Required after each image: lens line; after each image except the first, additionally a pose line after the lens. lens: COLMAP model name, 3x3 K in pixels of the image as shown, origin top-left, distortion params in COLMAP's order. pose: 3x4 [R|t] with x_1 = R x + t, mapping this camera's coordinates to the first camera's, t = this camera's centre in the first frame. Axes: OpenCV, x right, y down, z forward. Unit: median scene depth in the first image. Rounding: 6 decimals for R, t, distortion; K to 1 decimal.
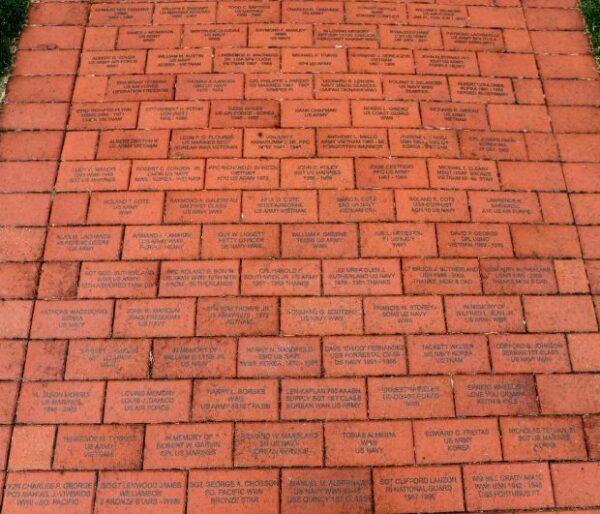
lens RADIAL K [[259.5, 0, 314.8], [0, 259.5, 255.6], [0, 0, 1]] dist [-0.018687, 0.002575]
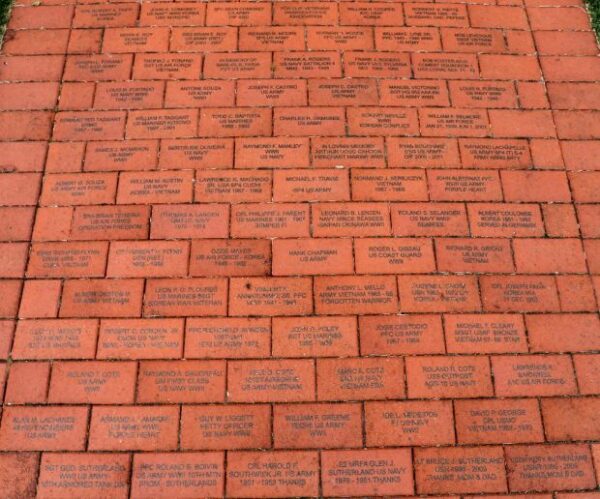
lens RADIAL K [[261.0, 0, 300.9], [0, 261.0, 249.1], [0, 0, 1]] dist [-0.018532, 0.002654]
pose [[0.999943, 0.005560, -0.009147, -0.032492], [-0.005512, 0.999971, 0.005246, -0.644330], [0.009176, -0.005196, 0.999944, 0.147572]]
